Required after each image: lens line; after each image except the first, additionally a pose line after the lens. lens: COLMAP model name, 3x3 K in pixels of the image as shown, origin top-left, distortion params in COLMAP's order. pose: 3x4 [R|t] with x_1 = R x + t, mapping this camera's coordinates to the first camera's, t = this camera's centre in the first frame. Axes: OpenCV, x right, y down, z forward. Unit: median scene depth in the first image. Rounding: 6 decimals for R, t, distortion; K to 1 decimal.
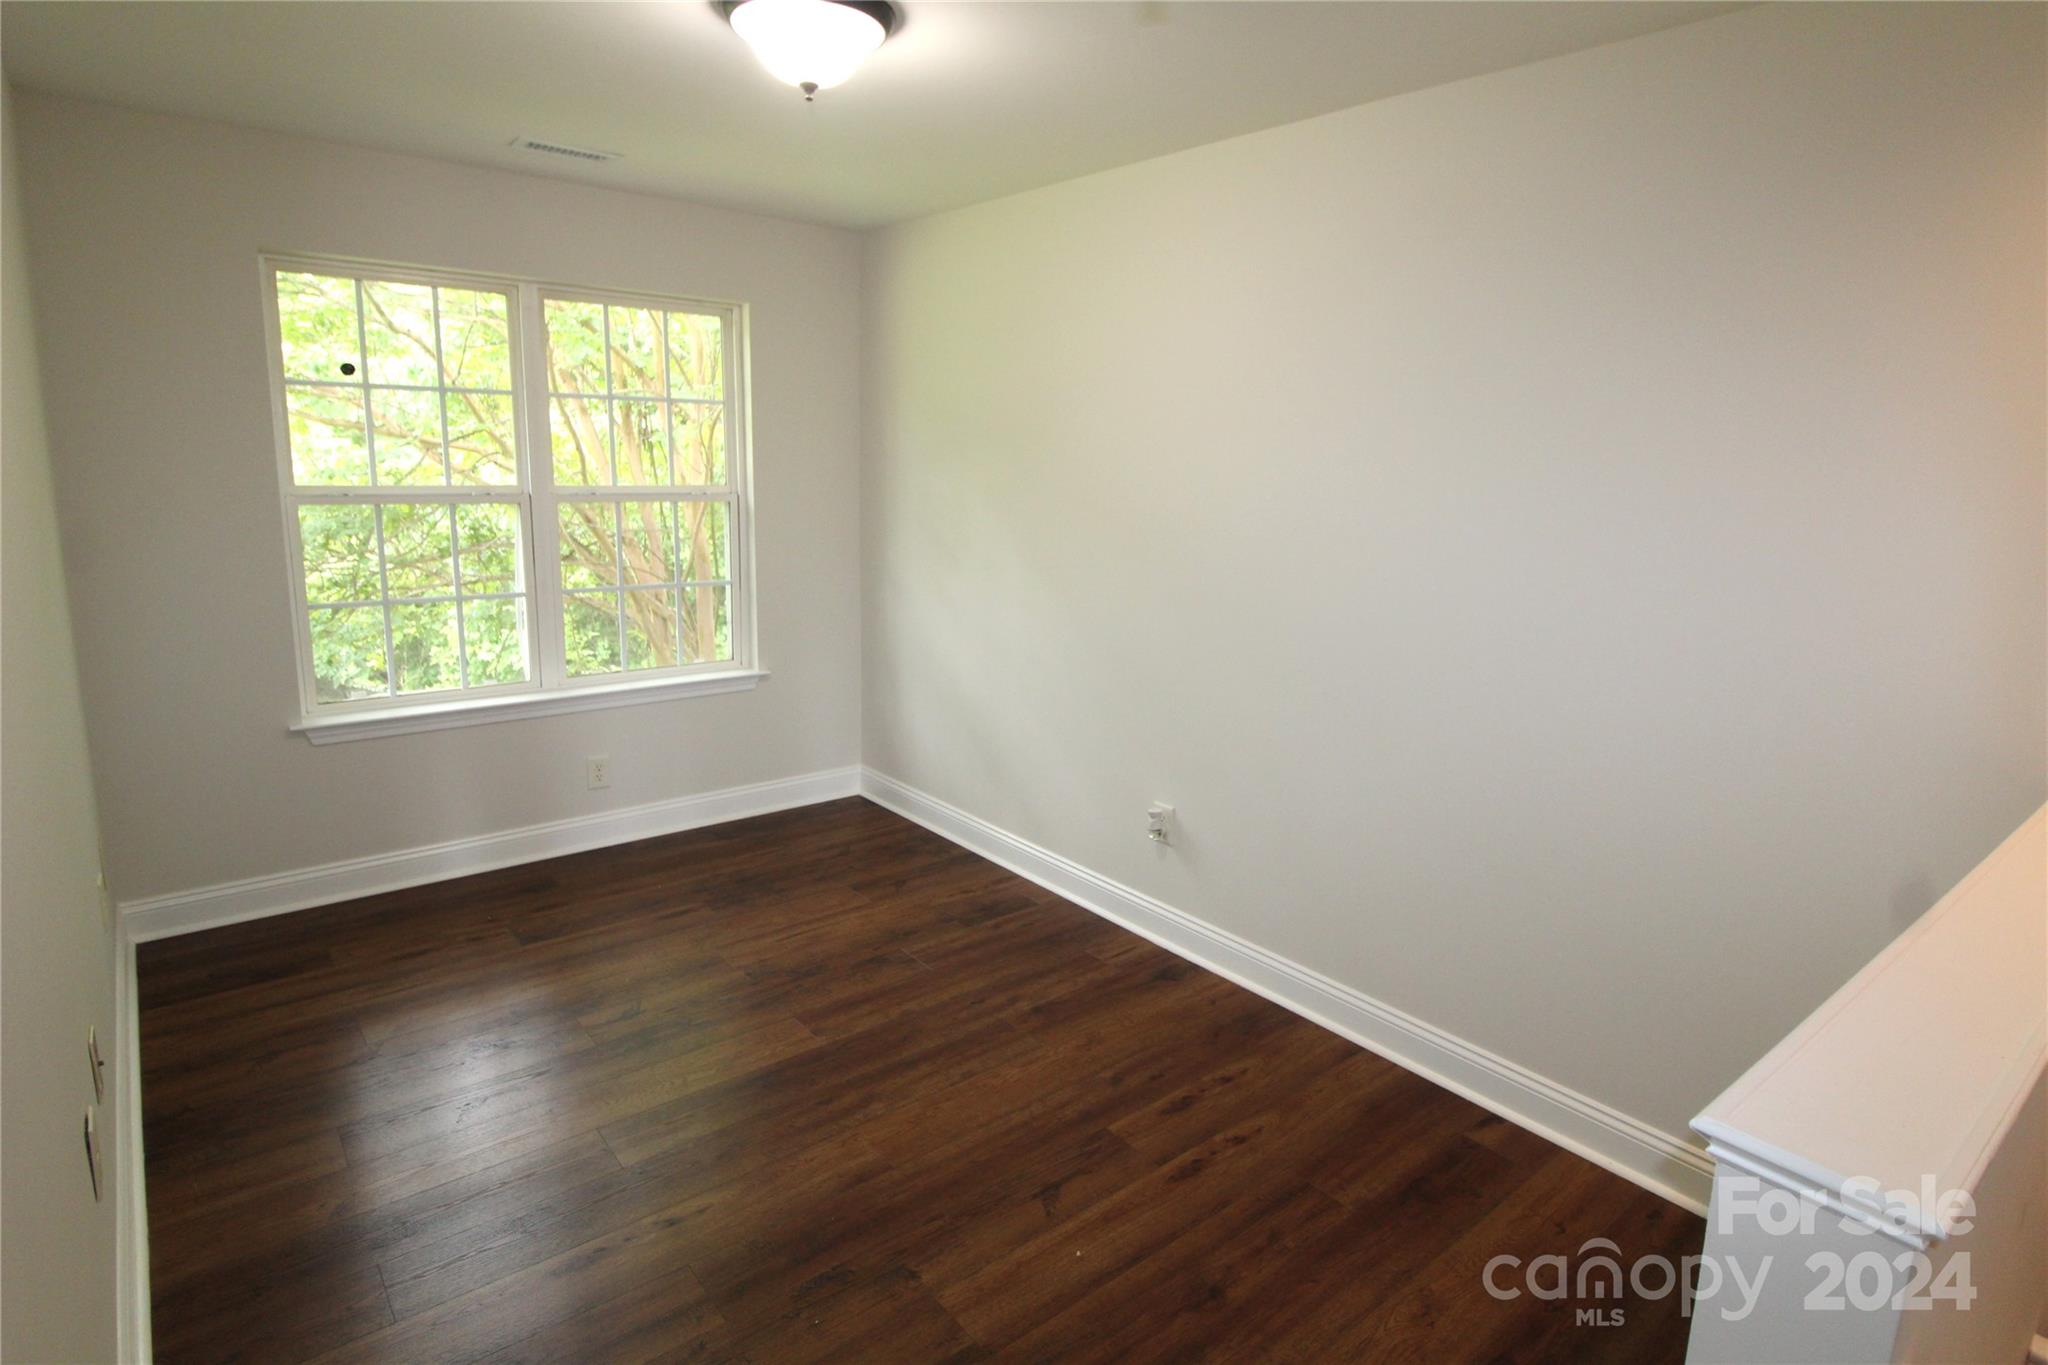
lens RADIAL K [[1090.9, 0, 1024.0], [0, 1090.9, 682.5], [0, 0, 1]] dist [-0.003656, -0.001461]
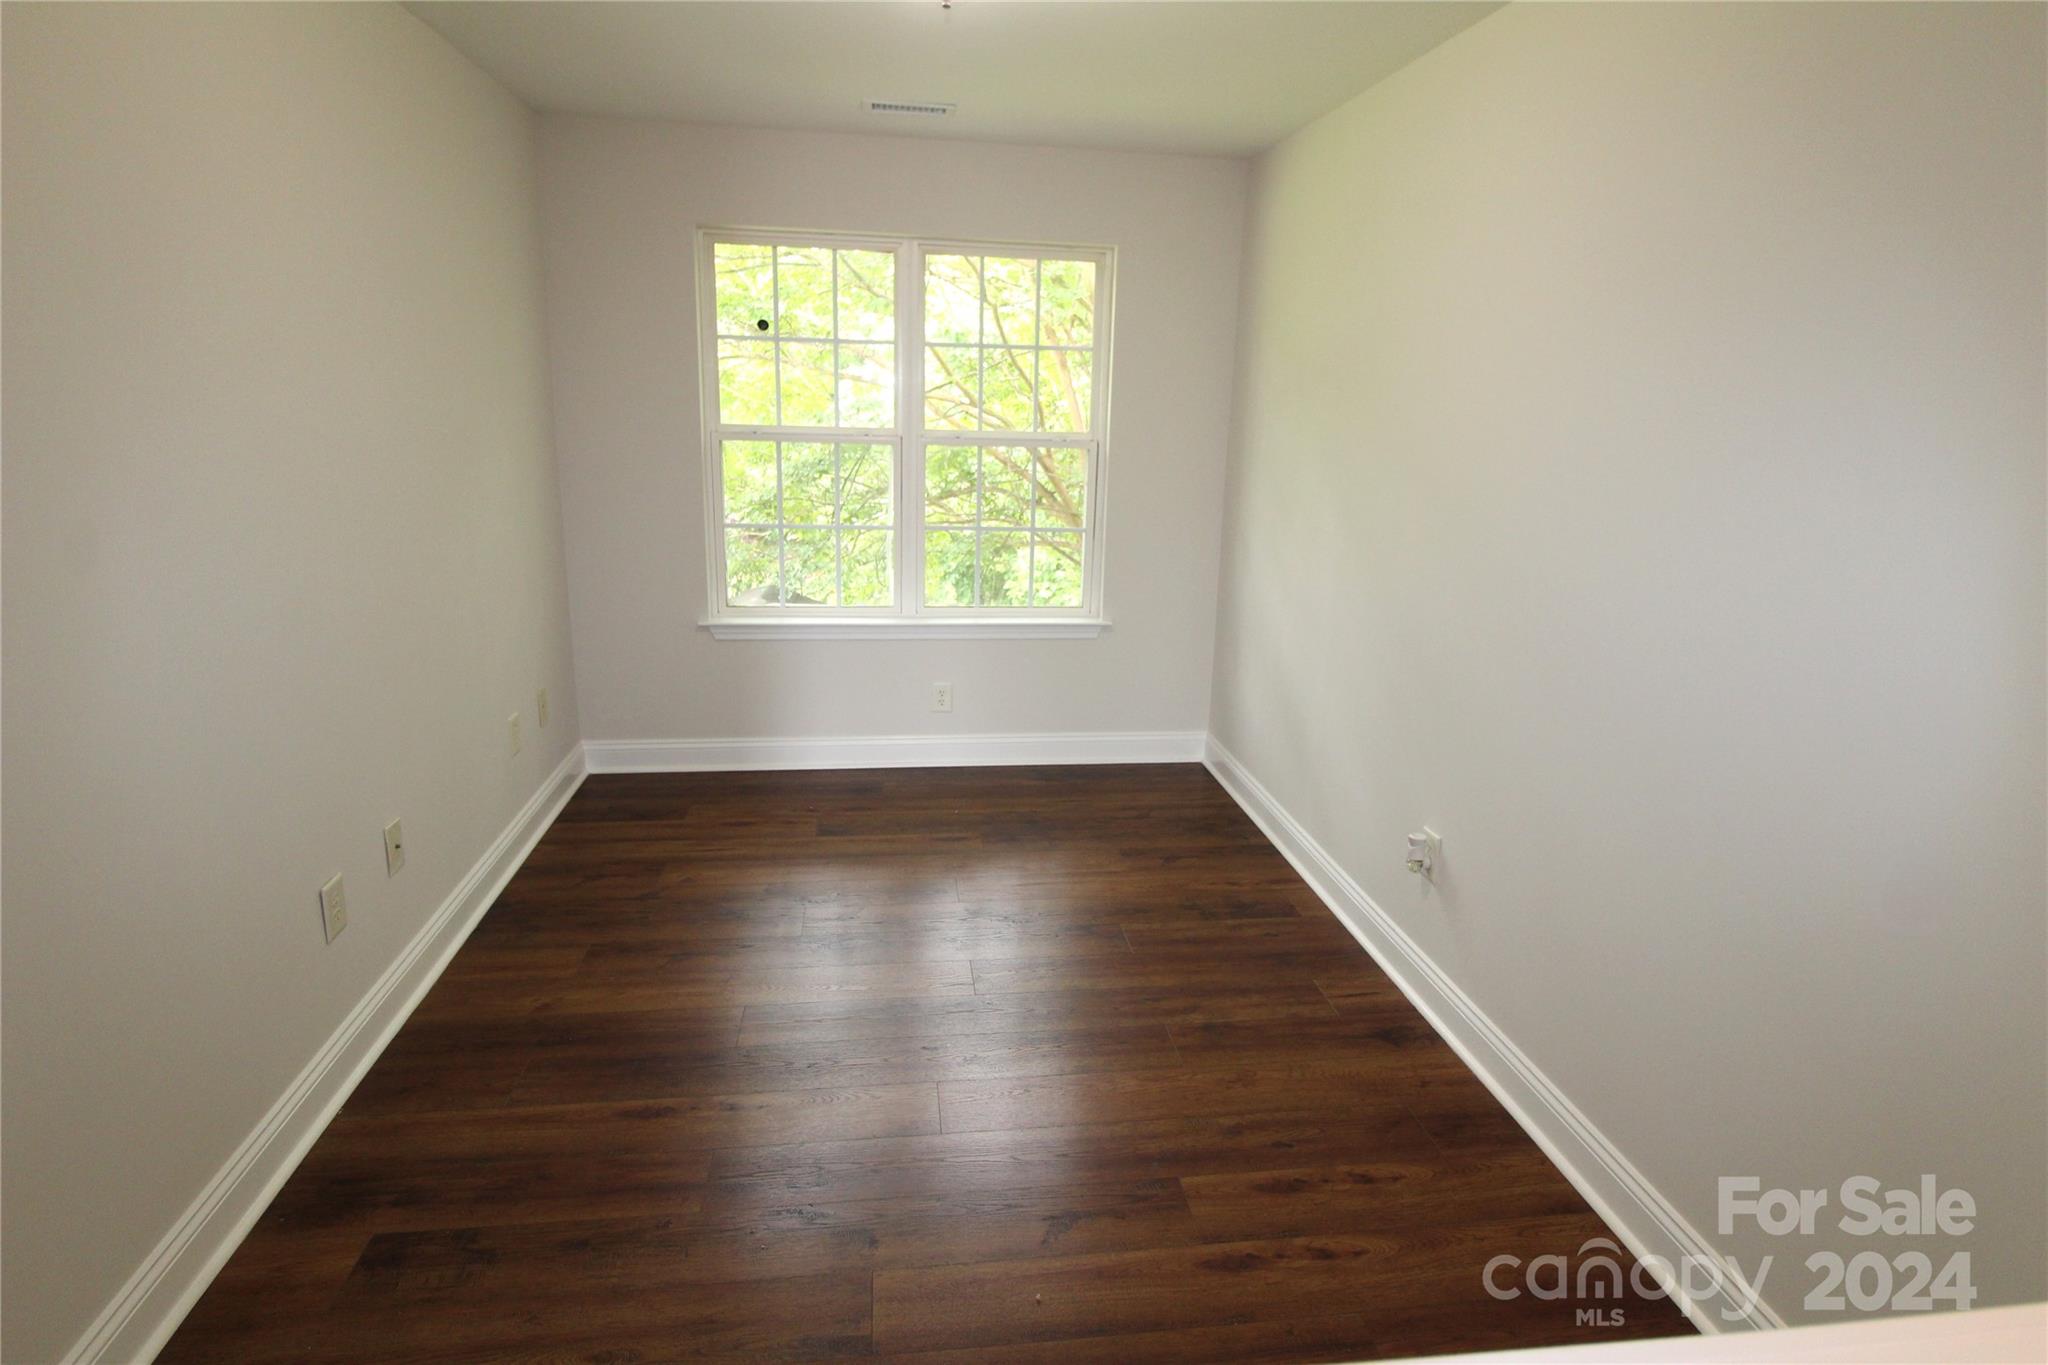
lens RADIAL K [[1072.5, 0, 1024.0], [0, 1072.5, 682.5], [0, 0, 1]] dist [-0.005909, -0.001042]
pose [[0.845706, 0.135575, -0.516140, 0.262931], [-0.117658, 0.990760, 0.067460, -0.016080], [0.520517, 0.003677, 0.853843, 0.157797]]
